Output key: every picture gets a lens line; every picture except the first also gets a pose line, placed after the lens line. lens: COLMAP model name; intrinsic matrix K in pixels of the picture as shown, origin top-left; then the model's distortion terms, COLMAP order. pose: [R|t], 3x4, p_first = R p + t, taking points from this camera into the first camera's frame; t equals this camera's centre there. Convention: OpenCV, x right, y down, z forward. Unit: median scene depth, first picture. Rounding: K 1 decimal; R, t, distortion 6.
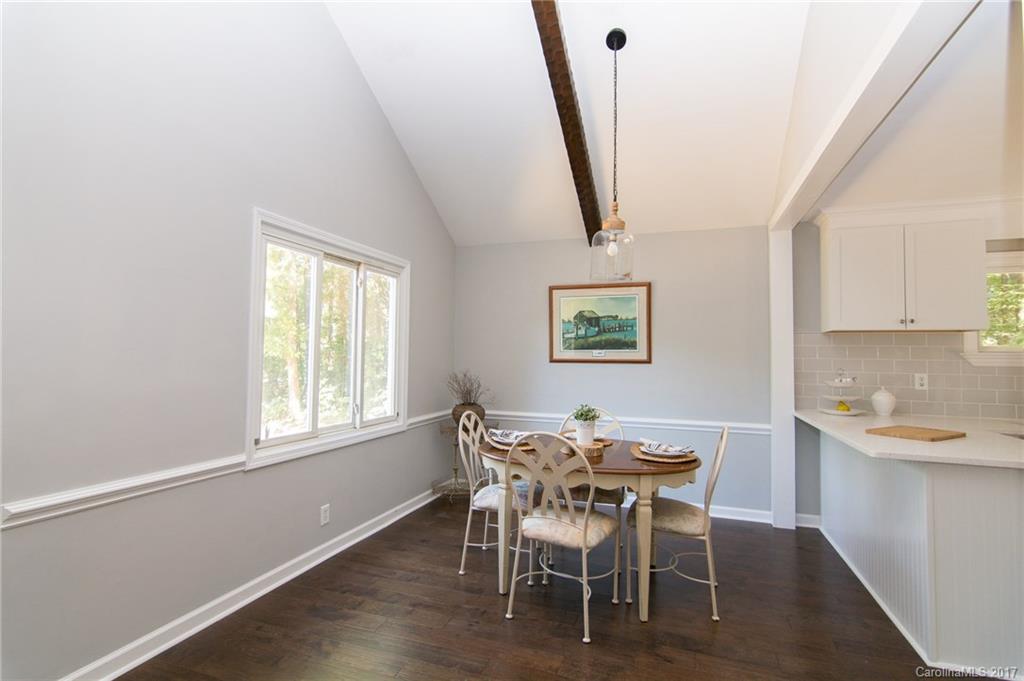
lens RADIAL K [[498.3, 0, 511.3], [0, 498.3, 330.5], [0, 0, 1]] dist [-0.006357, 0.000166]
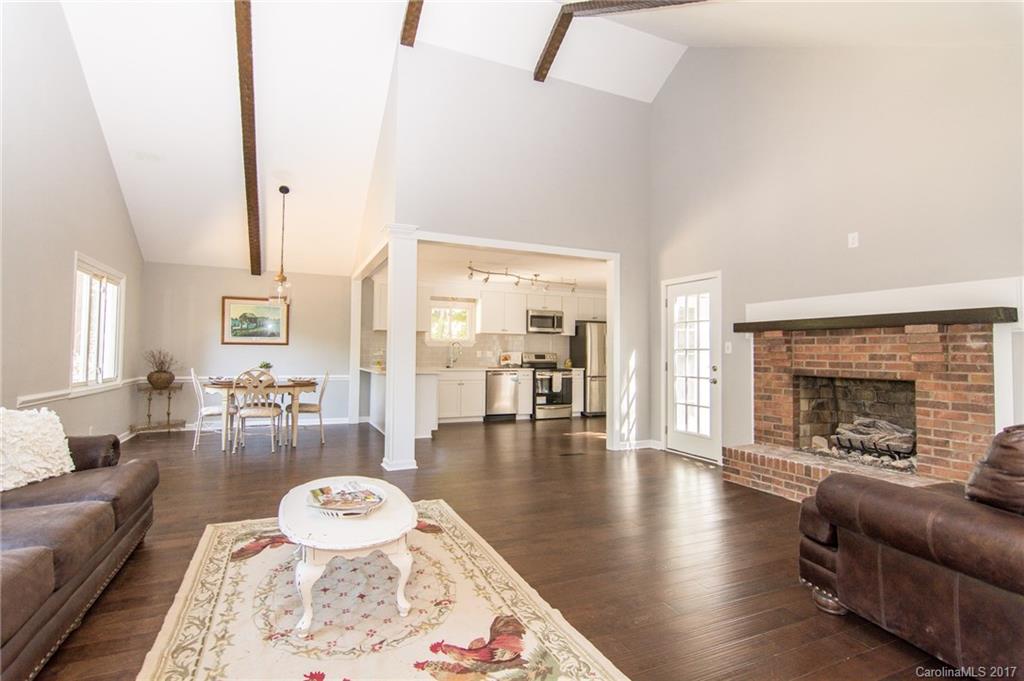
lens RADIAL K [[498.3, 0, 502.0], [0, 498.3, 337.7], [0, 0, 1]] dist [-0.006357, 0.000166]
pose [[0.733414, 0.018721, 0.679524, -0.397633], [-0.036645, 0.999256, 0.012021, -0.010398], [-0.678793, -0.033718, 0.733555, -0.892505]]
